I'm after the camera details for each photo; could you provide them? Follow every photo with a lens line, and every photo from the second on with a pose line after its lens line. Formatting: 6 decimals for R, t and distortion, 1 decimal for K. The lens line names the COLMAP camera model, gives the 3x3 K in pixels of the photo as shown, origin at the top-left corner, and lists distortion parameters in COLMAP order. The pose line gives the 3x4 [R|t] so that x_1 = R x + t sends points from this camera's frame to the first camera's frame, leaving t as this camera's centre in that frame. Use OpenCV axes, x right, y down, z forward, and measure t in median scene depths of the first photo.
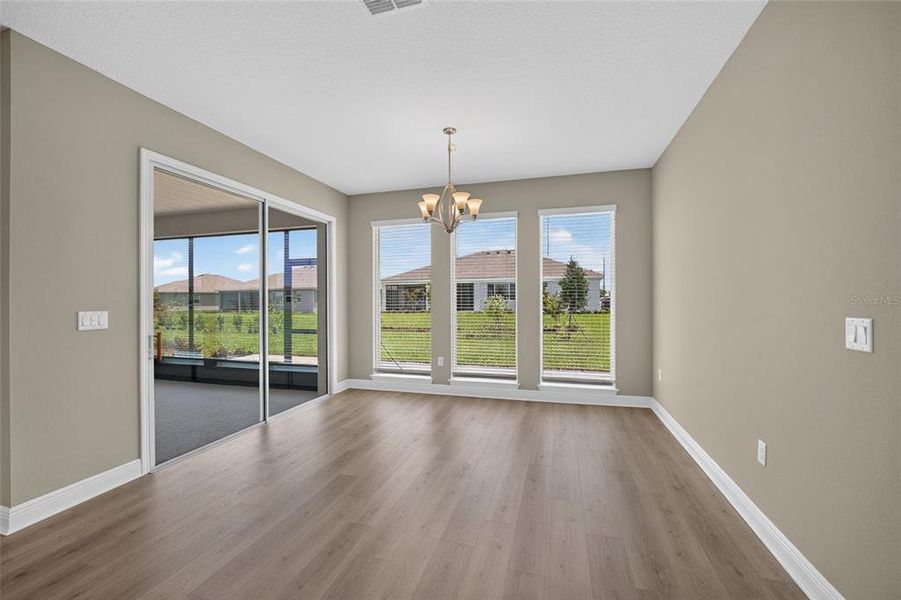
lens RADIAL K [[388.3, 0, 450.5], [0, 388.3, 300.0], [0, 0, 1]] dist [0.021301, 0.005313]
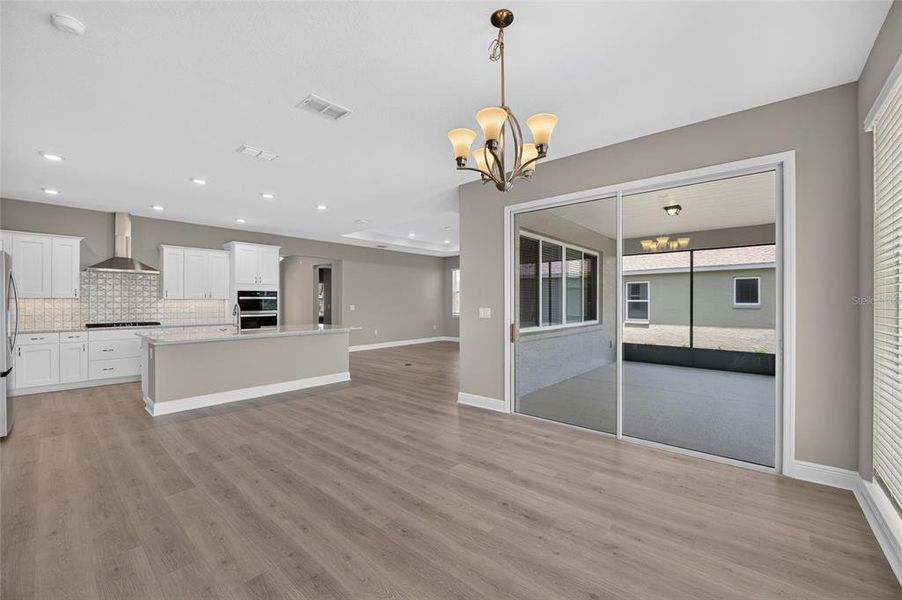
lens RADIAL K [[388.7, 0, 451.0], [0, 388.7, 300.0], [0, 0, 1]] dist [0.021301, 0.005313]
pose [[-0.426929, 0.004291, -0.904275, 0.478830], [-0.000435, 0.999988, 0.004951, -0.010550], [0.904285, 0.002507, -0.426922, 0.958718]]
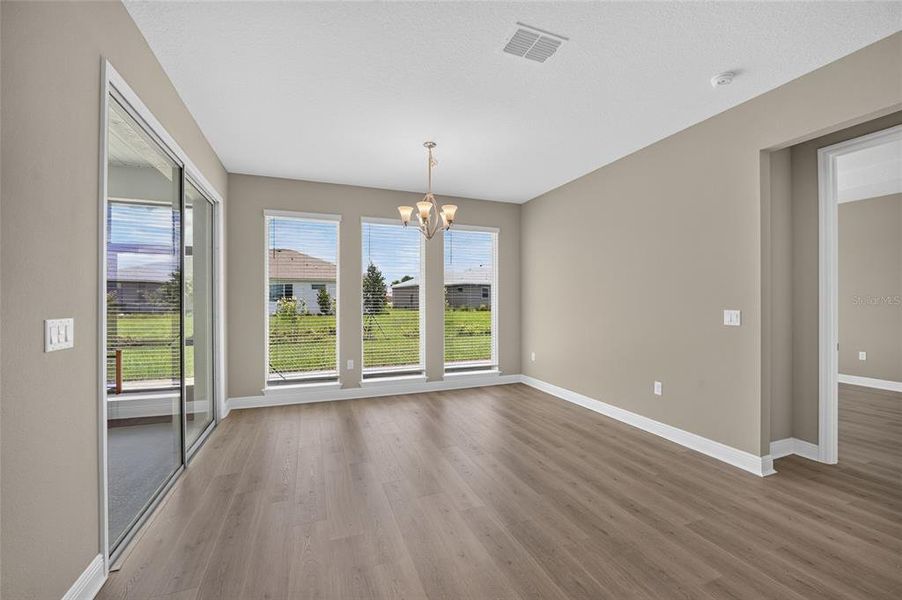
lens RADIAL K [[371.2, 0, 451.0], [0, 371.2, 300.0], [0, 0, 1]] dist [-0.024877, 0.004582]
pose [[0.785592, 0.005814, 0.618718, -0.455637], [-0.002321, 0.999977, -0.006450, 0.002073], [-0.618741, 0.003631, 0.785587, 0.131779]]
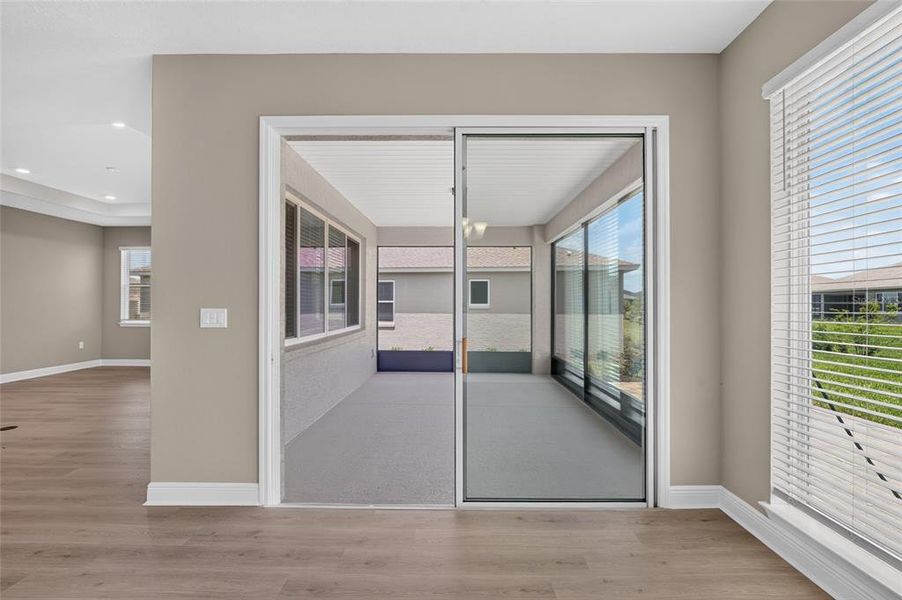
lens RADIAL K [[404.6, 0, 451.0], [0, 404.6, 300.0], [0, 0, 1]] dist [-0.029531, 0.011504]
pose [[0.263885, -0.002458, -0.964551, 0.100831], [-0.007472, 0.999962, -0.004593, 0.004910], [0.964525, 0.008419, 0.263856, 0.756996]]
